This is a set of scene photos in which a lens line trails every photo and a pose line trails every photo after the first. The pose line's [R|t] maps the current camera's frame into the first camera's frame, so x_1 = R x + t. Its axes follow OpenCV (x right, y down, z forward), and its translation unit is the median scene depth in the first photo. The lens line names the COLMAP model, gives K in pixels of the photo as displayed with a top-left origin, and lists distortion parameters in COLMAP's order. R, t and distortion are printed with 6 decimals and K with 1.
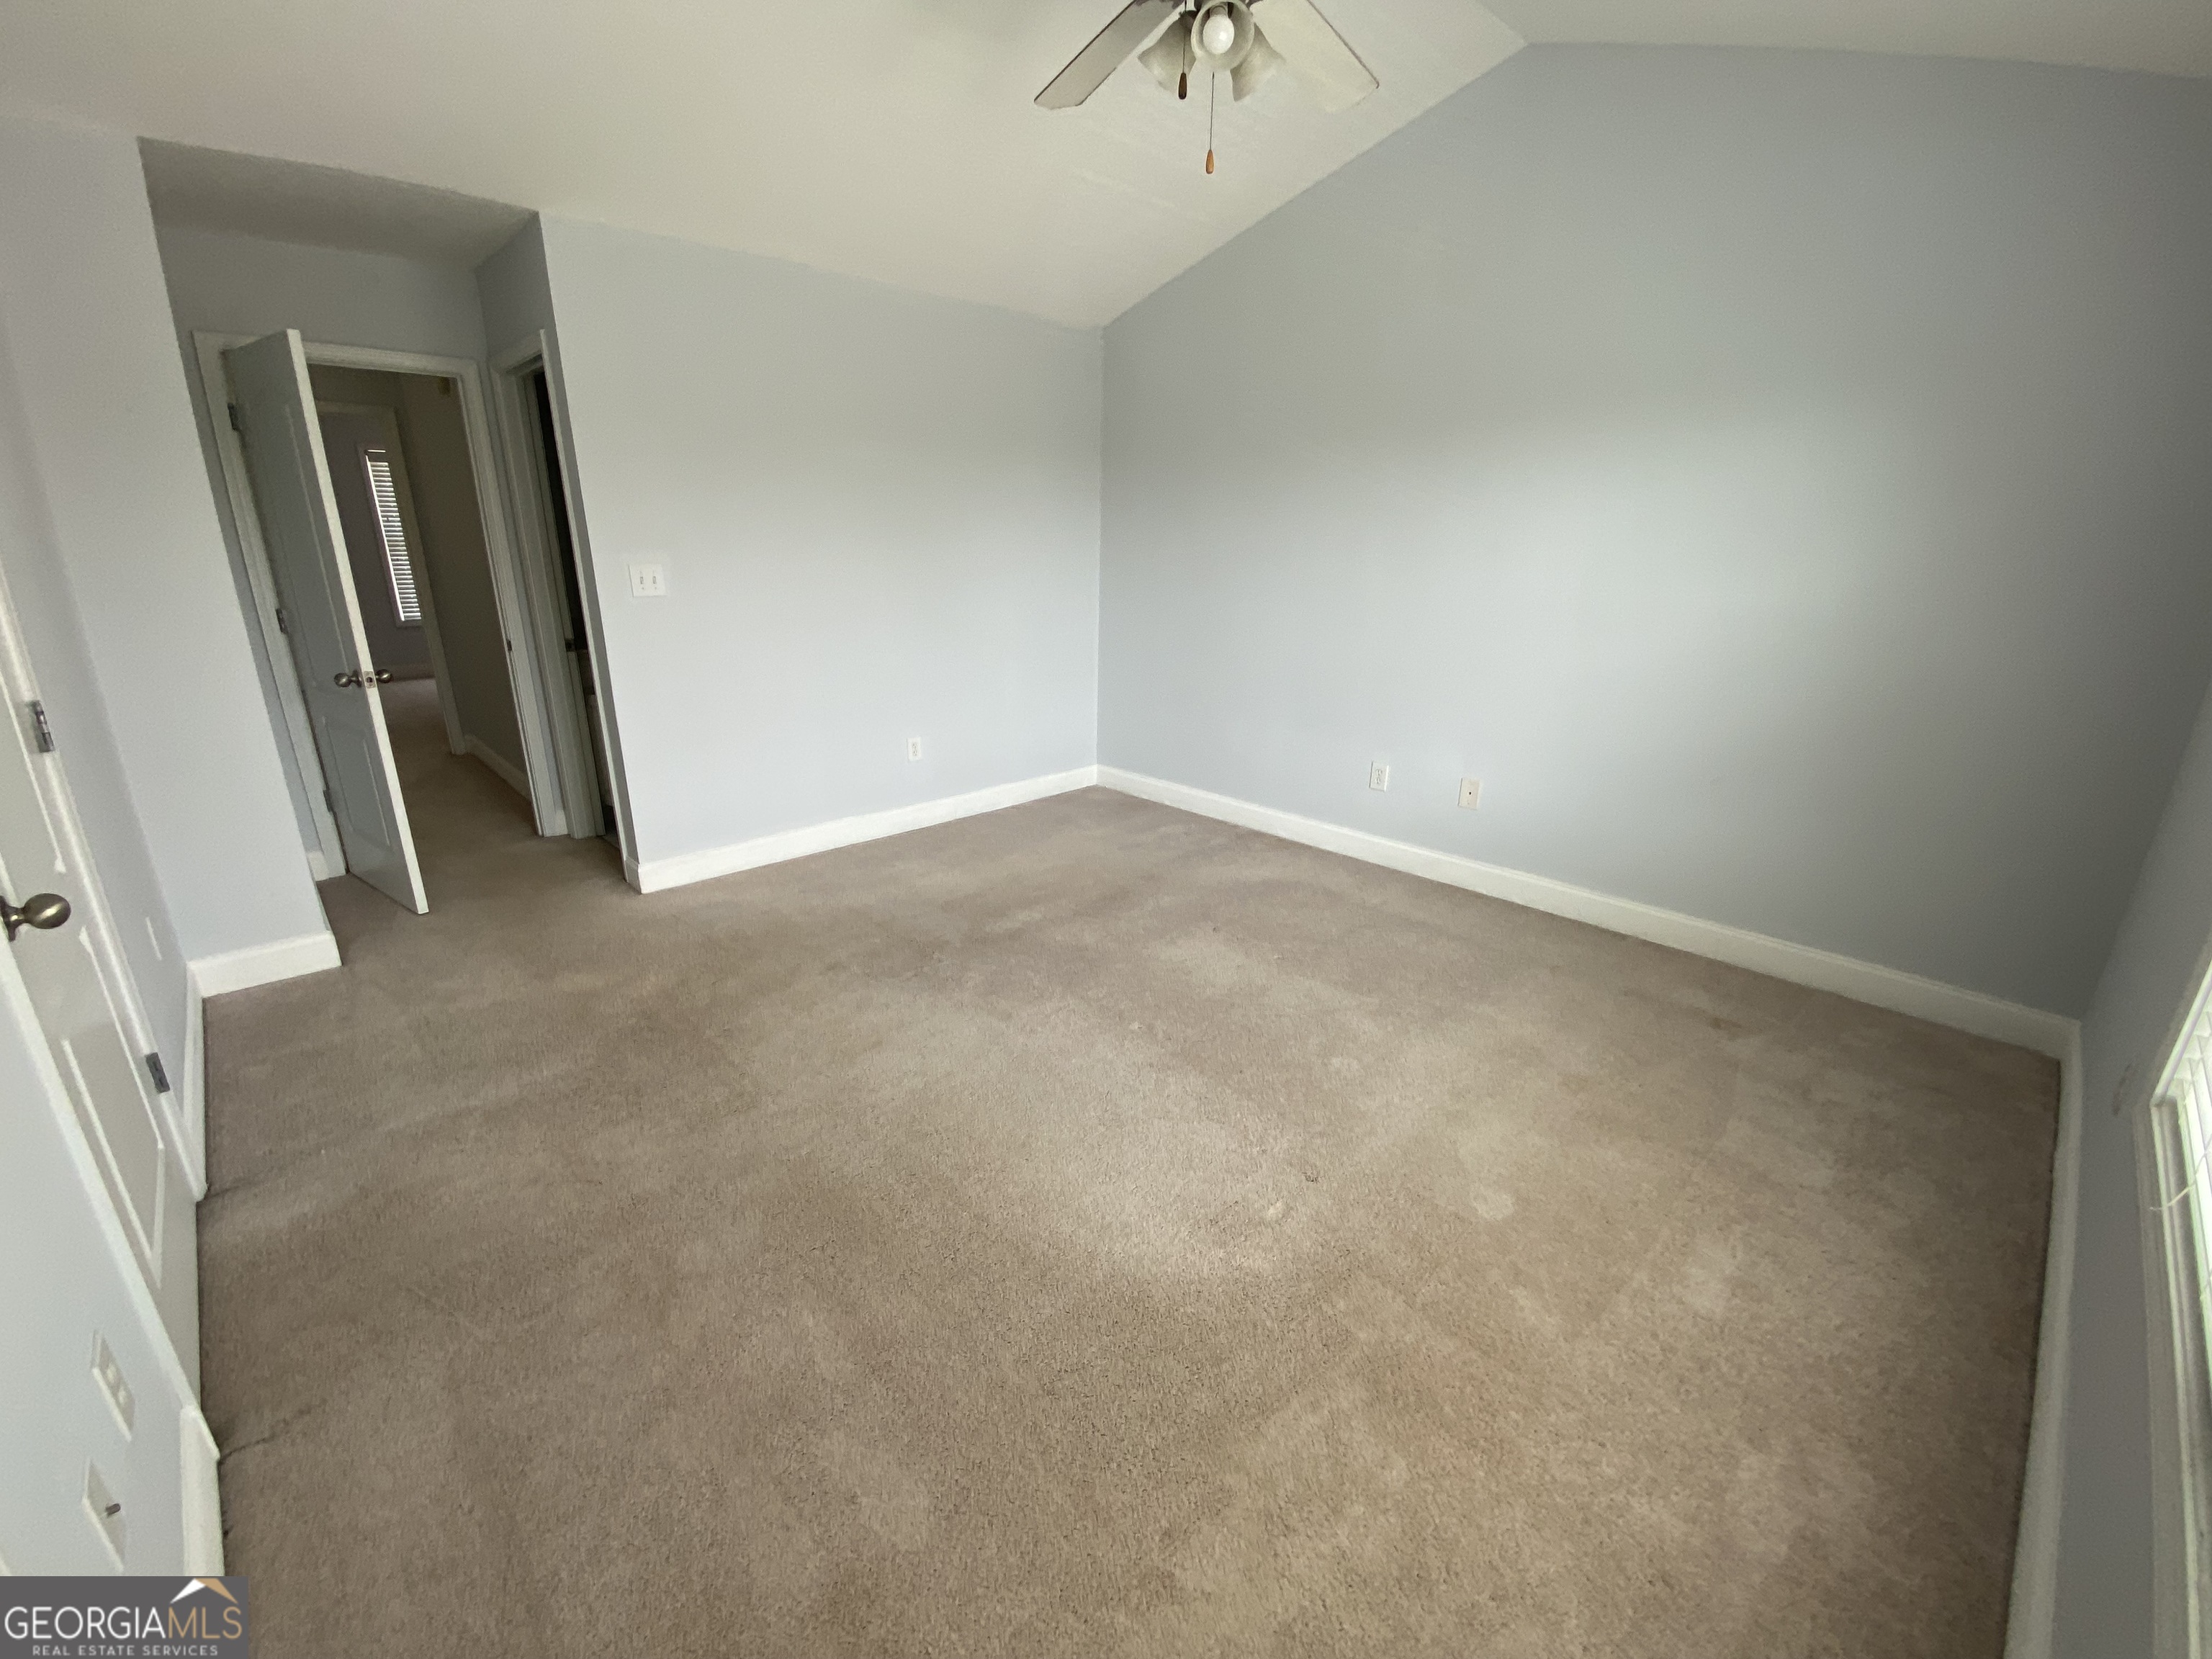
lens RADIAL K [[886.2, 0, 1087.6], [0, 886.2, 845.5], [0, 0, 1]] dist [0.008469, -0.014846]
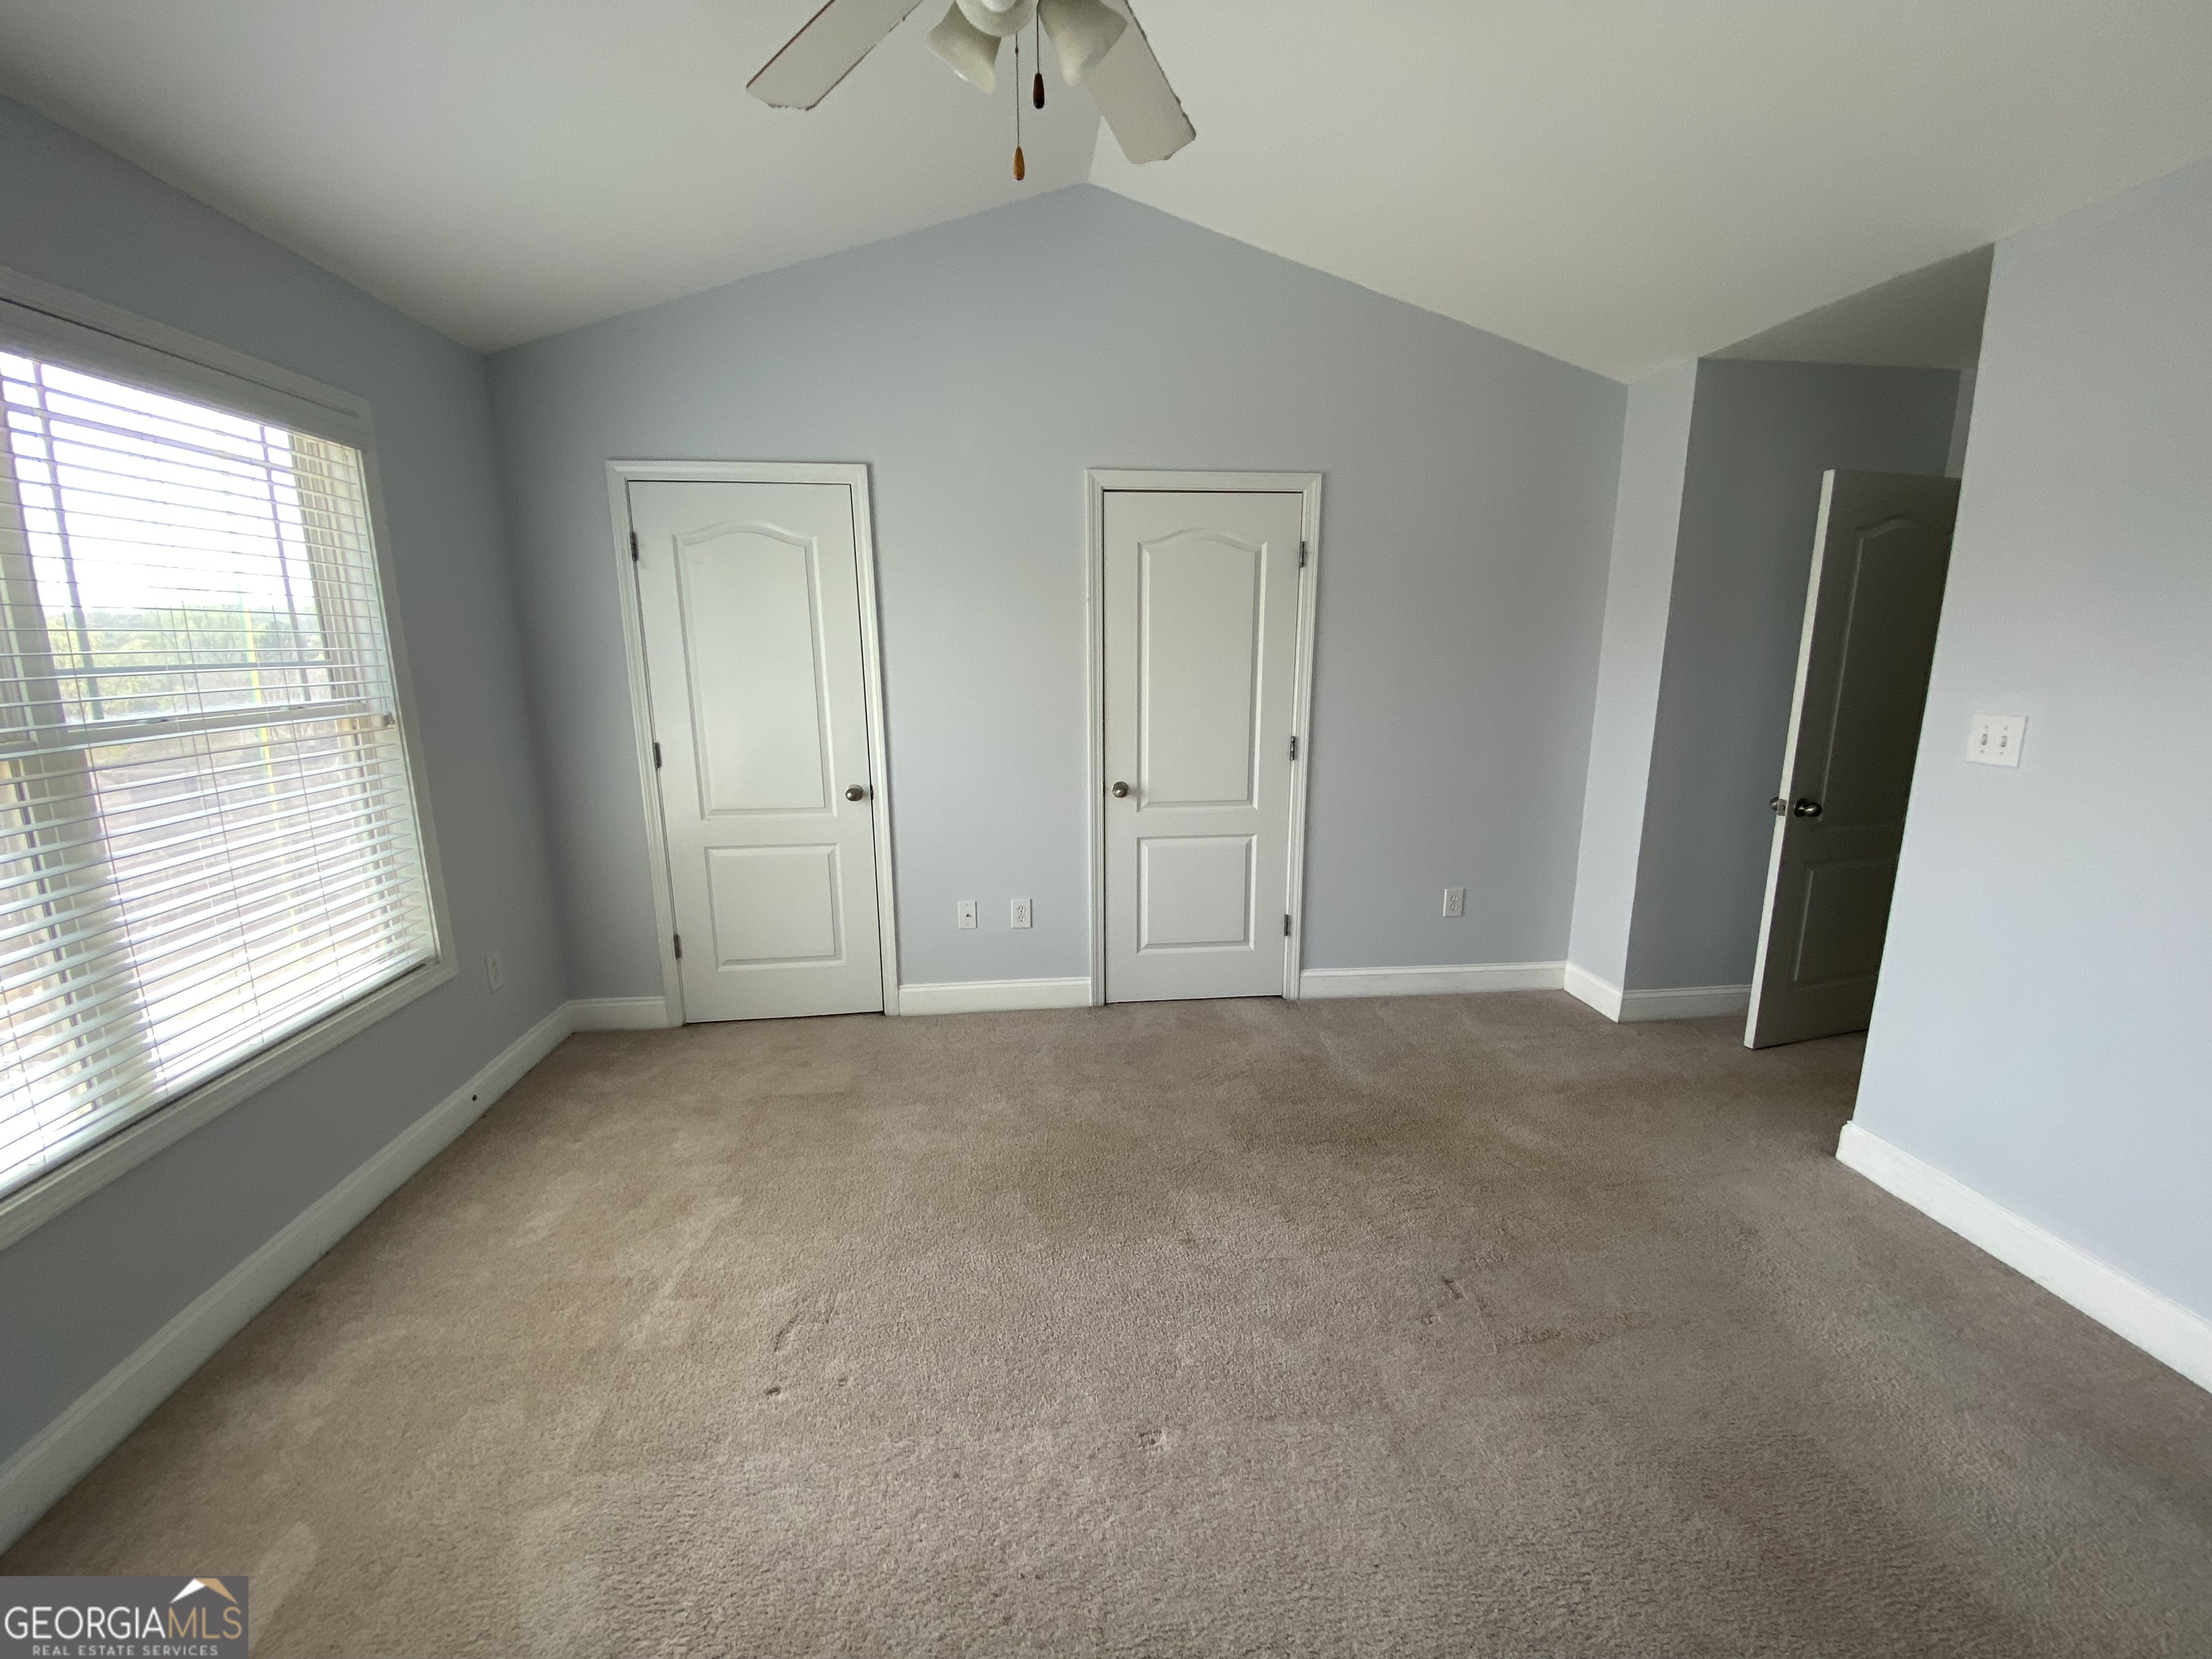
lens RADIAL K [[886.2, 0, 1111.2], [0, 886.2, 827.0], [0, 0, 1]] dist [0.008469, -0.014846]
pose [[-0.618991, 0.136250, -0.773490, 0.253774], [-0.264511, 0.891140, 0.368651, -0.198488], [0.739516, 0.432788, -0.515568, 0.566483]]
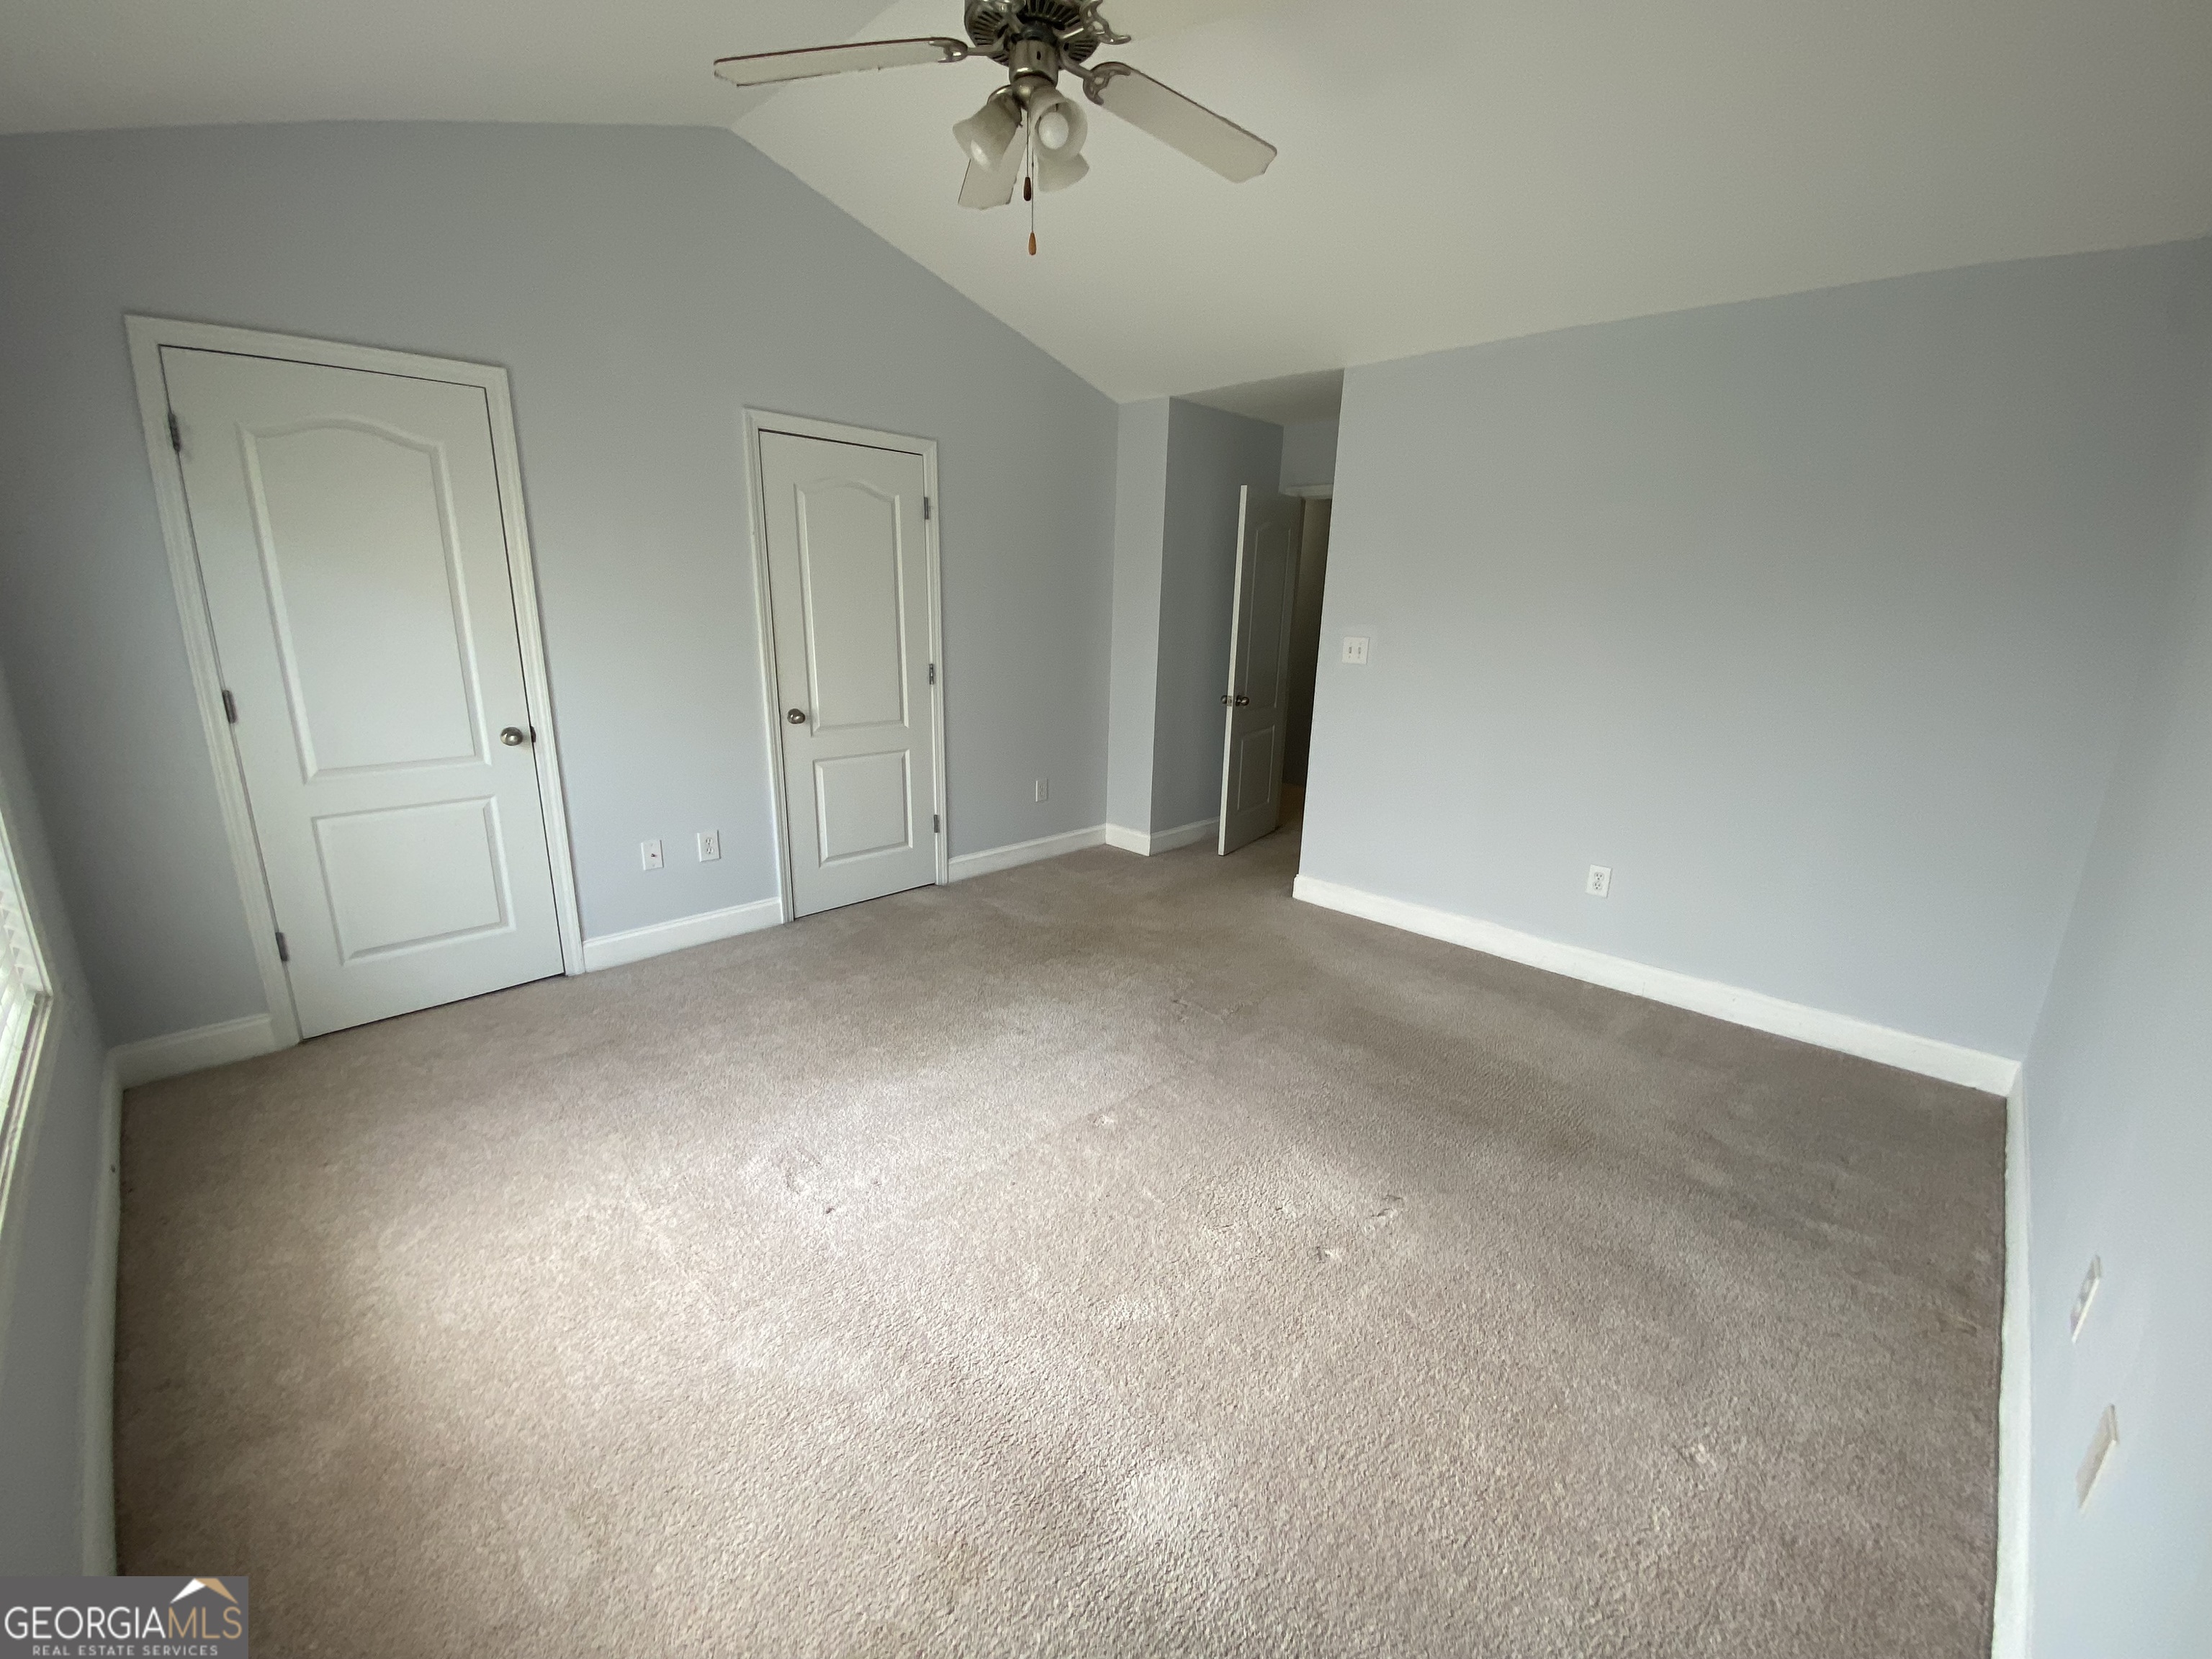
lens RADIAL K [[886.2, 0, 1104.6], [0, 886.2, 827.3], [0, 0, 1]] dist [0.008469, -0.014846]
pose [[0.023560, 0.230154, -0.972869, 0.452007], [-0.347122, 0.914478, 0.207934, -0.136098], [0.937524, 0.332805, 0.101436, 0.412146]]
